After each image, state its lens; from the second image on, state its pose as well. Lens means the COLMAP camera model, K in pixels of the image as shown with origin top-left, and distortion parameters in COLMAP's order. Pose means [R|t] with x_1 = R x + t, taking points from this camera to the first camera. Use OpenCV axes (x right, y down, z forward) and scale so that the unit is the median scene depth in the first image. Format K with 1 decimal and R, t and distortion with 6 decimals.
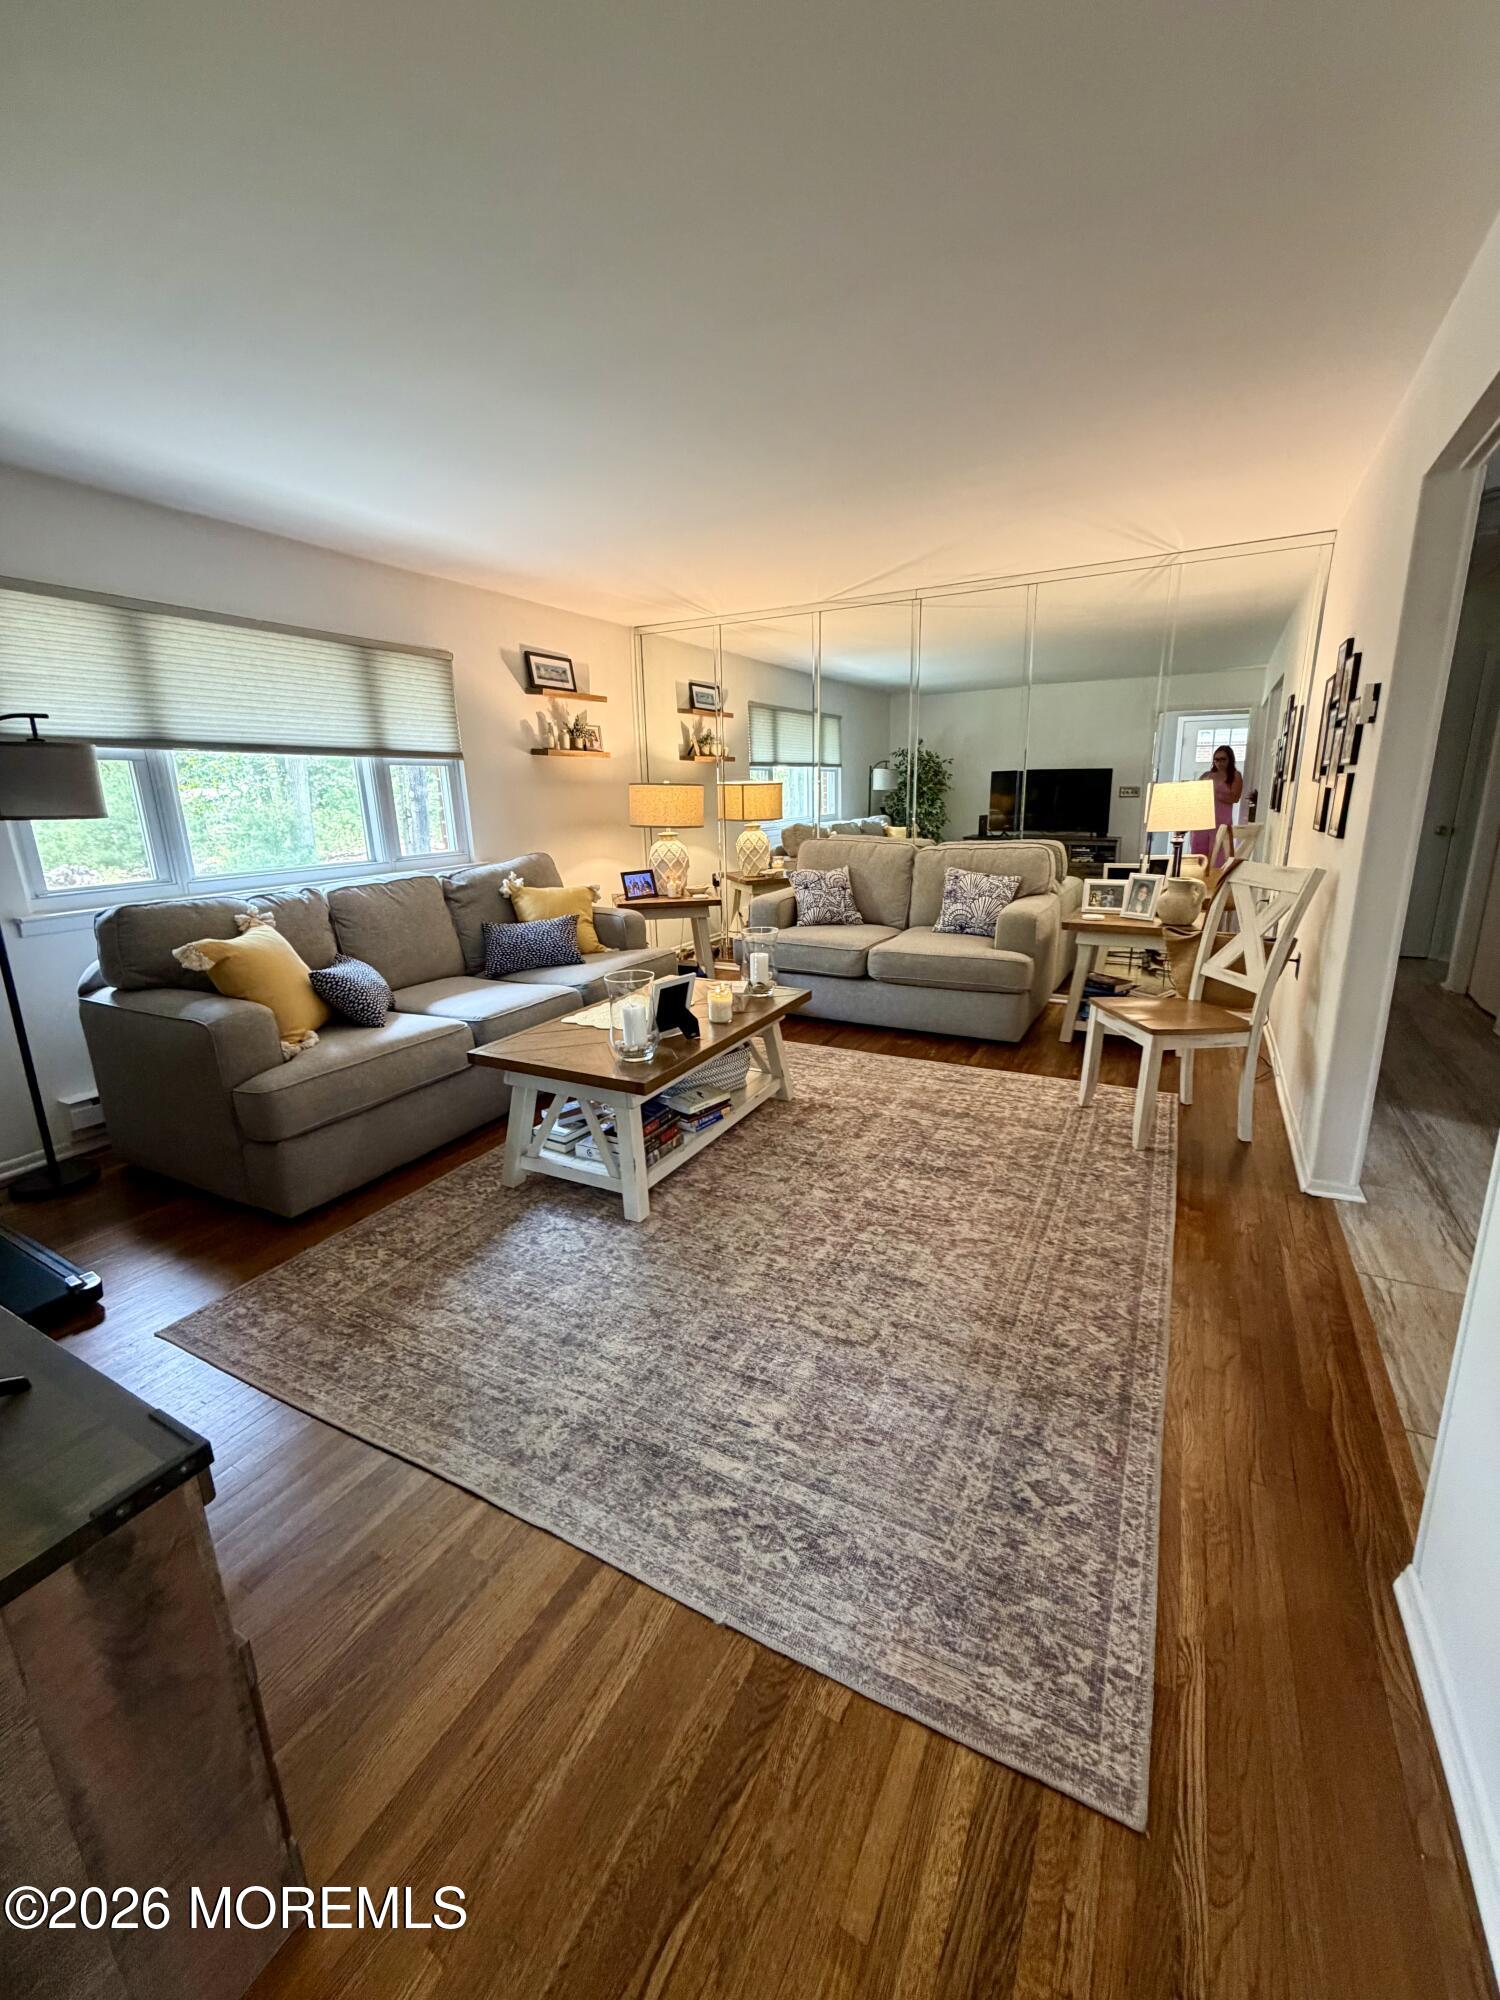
lens RADIAL K [[813.3, 0, 761.5], [0, 813.3, 997.8], [0, 0, 1]] dist [-0.002652, -0.000079]
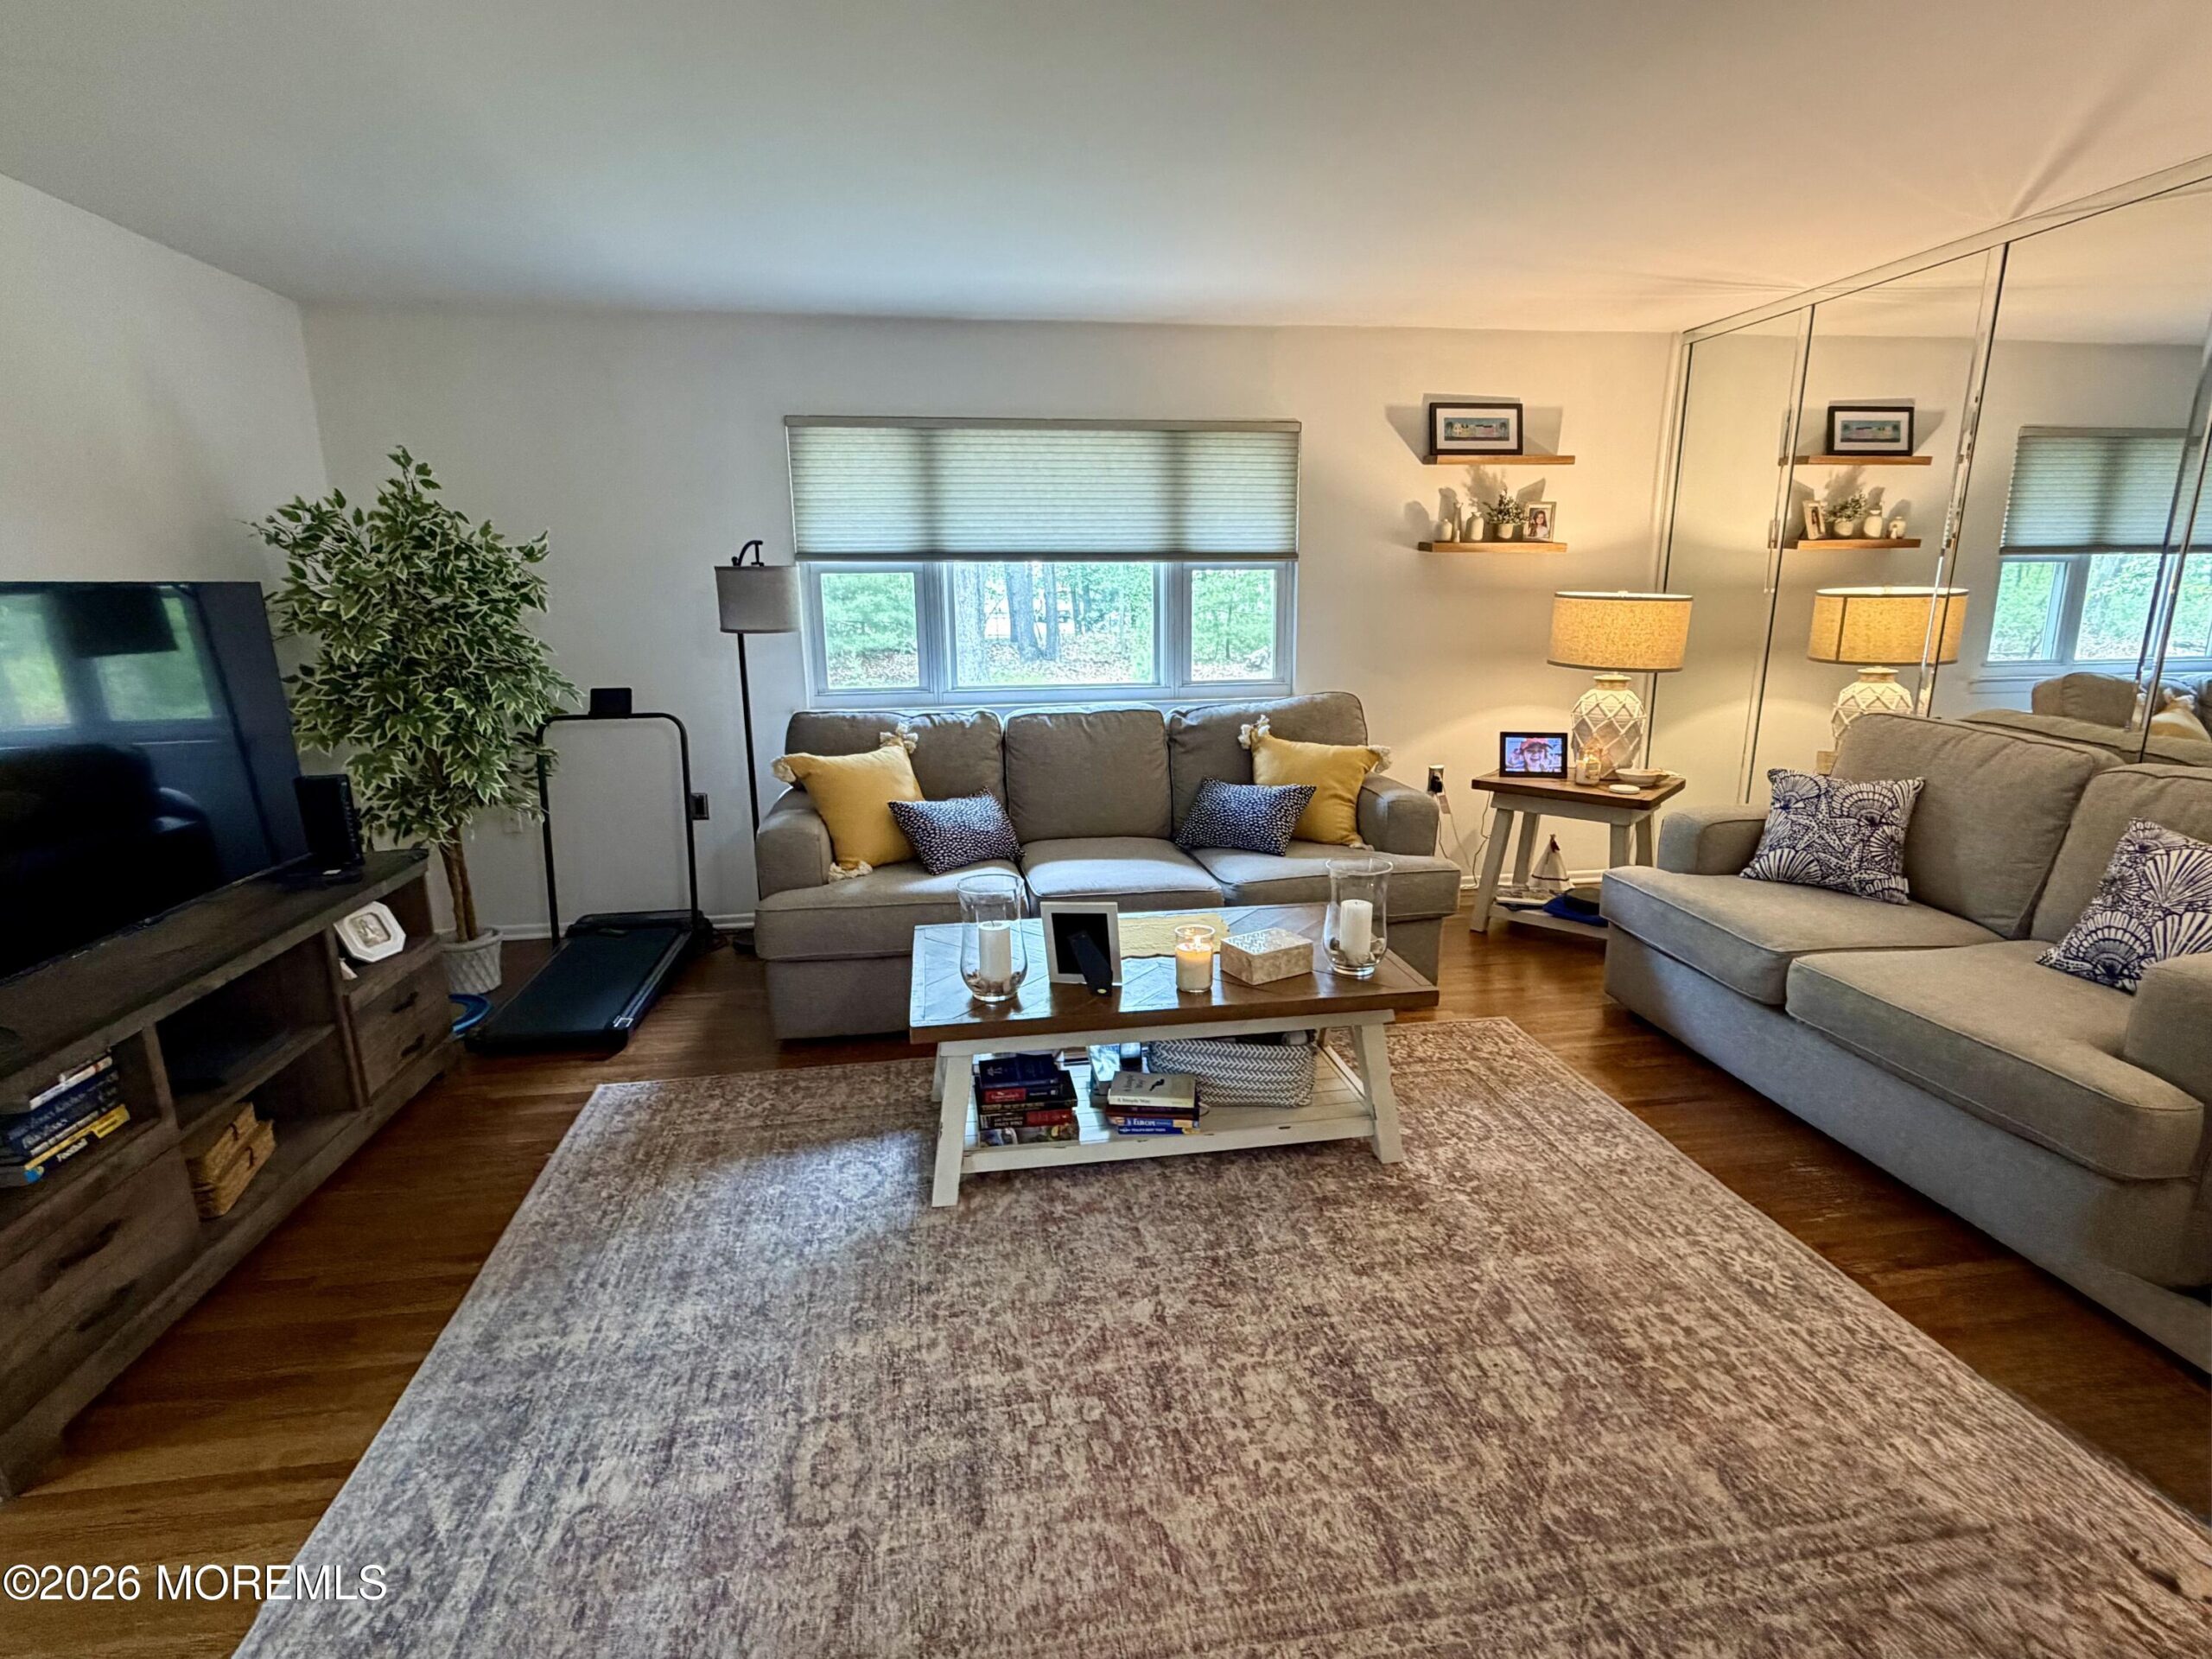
lens RADIAL K [[1086.2, 0, 1102.3], [0, 1086.2, 823.8], [0, 0, 1]] dist [-0.000949, 0.001429]
pose [[0.582404, 0.190942, -0.790156, 0.412391], [-0.203956, 0.975253, 0.085341, -0.114394], [0.786897, 0.111454, 0.606936, 0.298714]]
